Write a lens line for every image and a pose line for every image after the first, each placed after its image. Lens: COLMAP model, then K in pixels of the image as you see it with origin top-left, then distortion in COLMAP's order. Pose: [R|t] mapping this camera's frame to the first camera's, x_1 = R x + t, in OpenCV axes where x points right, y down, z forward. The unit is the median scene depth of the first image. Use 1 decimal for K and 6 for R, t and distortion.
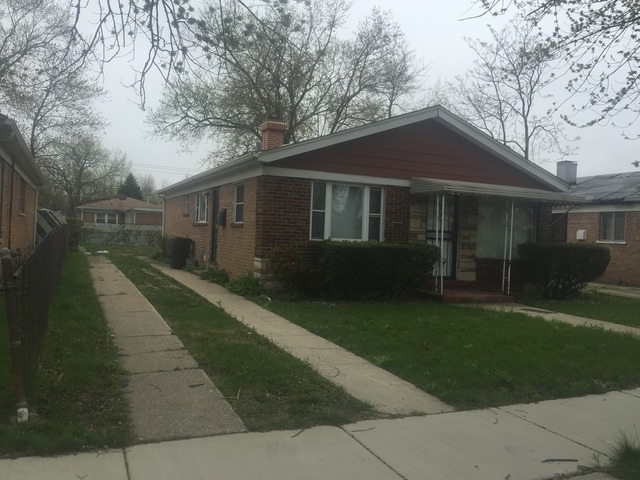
lens RADIAL K [[536.5, 0, 320.2], [0, 536.5, 241.3], [0, 0, 1]] dist [0.045799, 0.002837]
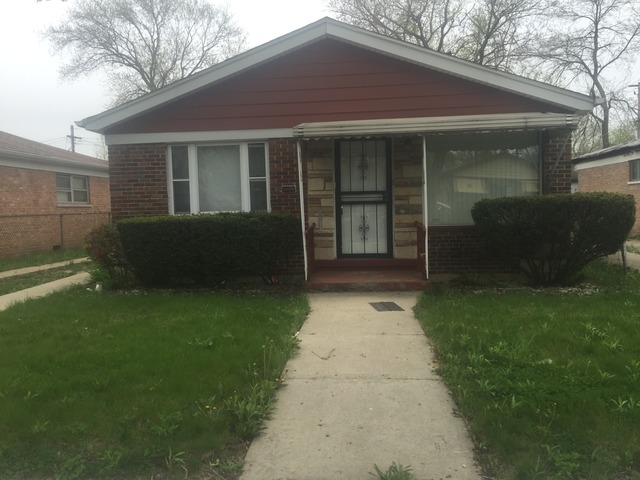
lens RADIAL K [[536.5, 0, 319.4], [0, 536.5, 240.1], [0, 0, 1]] dist [0.045799, 0.002837]
pose [[0.870020, -0.037862, -0.491560, 0.561140], [0.059275, 0.997847, 0.028054, 0.023863], [0.489440, -0.053545, 0.870392, 0.355363]]
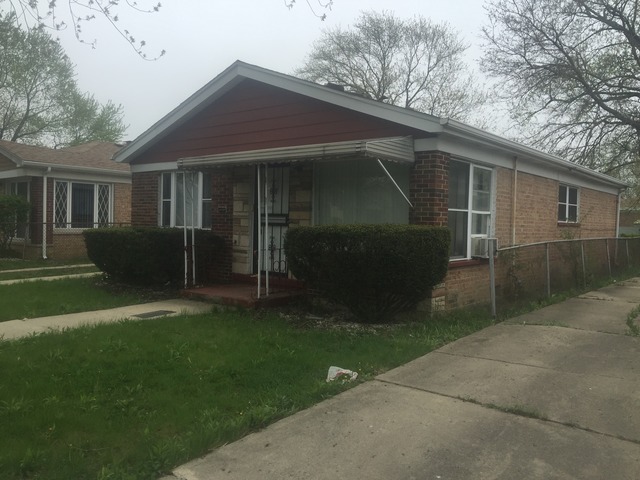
lens RADIAL K [[536.5, 0, 321.1], [0, 536.5, 236.6], [0, 0, 1]] dist [0.045799, 0.002837]
pose [[0.463443, -0.011739, -0.886049, 1.011810], [-0.007252, 0.999829, -0.017039, 0.028213], [0.886097, 0.014323, 0.463278, 0.743164]]
